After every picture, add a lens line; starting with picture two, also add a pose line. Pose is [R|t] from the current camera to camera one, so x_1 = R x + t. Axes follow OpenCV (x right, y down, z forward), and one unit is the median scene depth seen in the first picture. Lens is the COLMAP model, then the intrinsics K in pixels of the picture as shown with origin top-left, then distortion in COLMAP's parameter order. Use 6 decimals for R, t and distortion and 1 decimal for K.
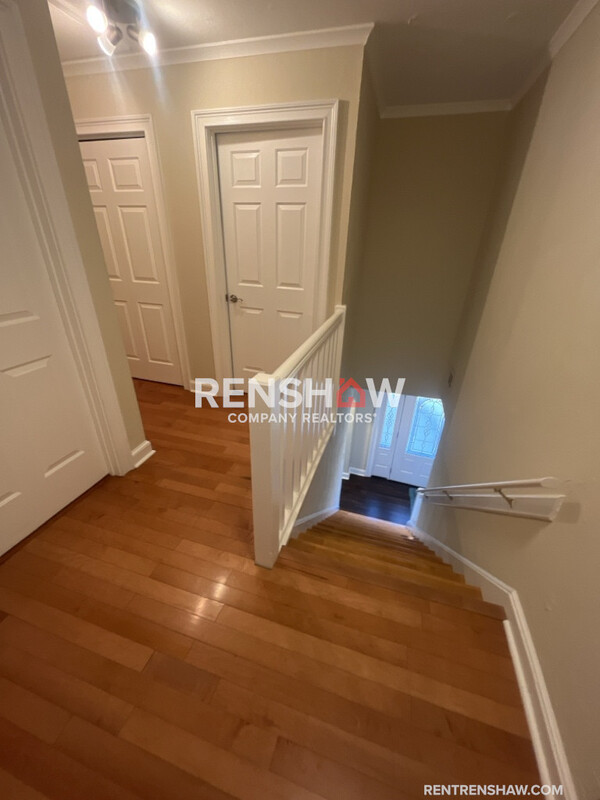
lens RADIAL K [[323.5, 0, 298.9], [0, 323.5, 399.6], [0, 0, 1]] dist [0.000554, -0.000252]
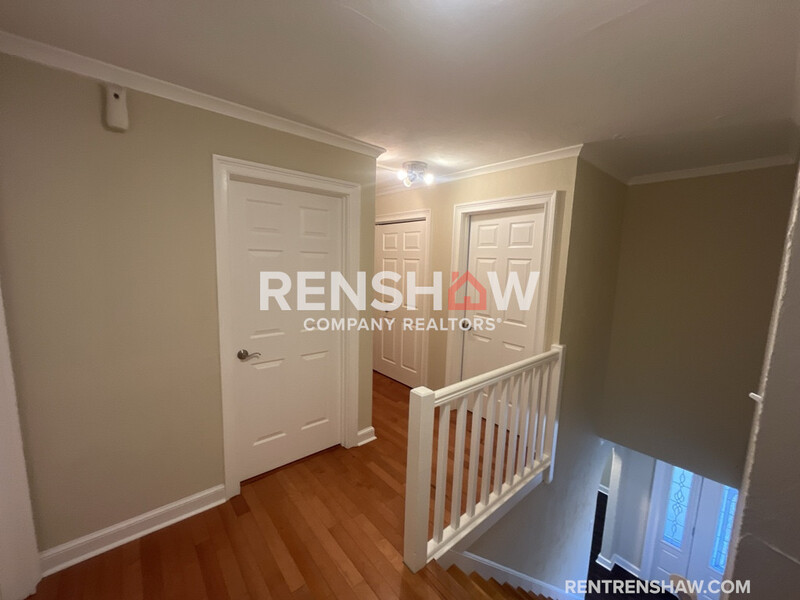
lens RADIAL K [[323.5, 0, 395.2], [0, 323.5, 301.3], [0, 0, 1]] dist [0.000554, -0.000252]
pose [[0.839081, 0.065270, -0.540077, 0.258419], [-0.248047, 0.929473, -0.273045, -0.006868], [0.484166, 0.363071, 0.796093, -0.146485]]
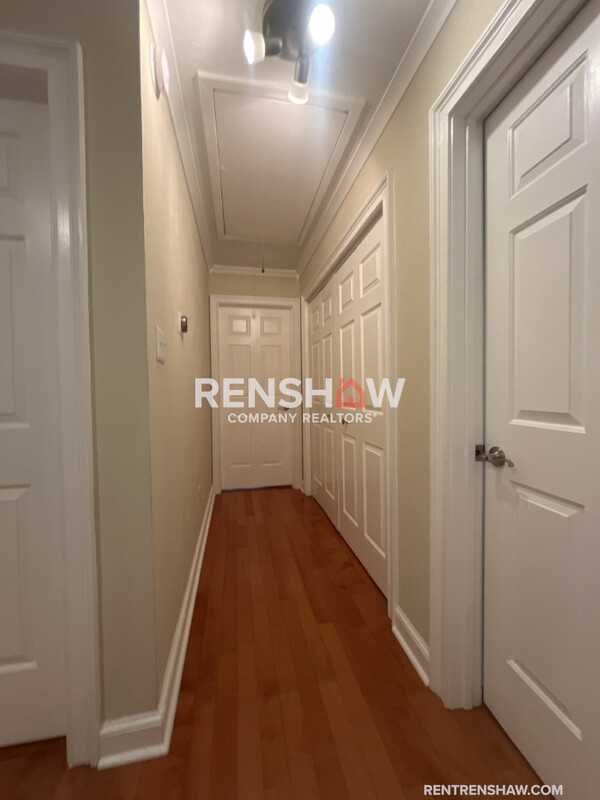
lens RADIAL K [[323.5, 0, 299.0], [0, 323.5, 398.3], [0, 0, 1]] dist [0.000554, -0.000252]
pose [[0.467619, -0.009876, -0.883875, 0.032987], [-0.380325, 0.900398, -0.211274, -0.252751], [0.797925, 0.434955, 0.417287, 0.769933]]
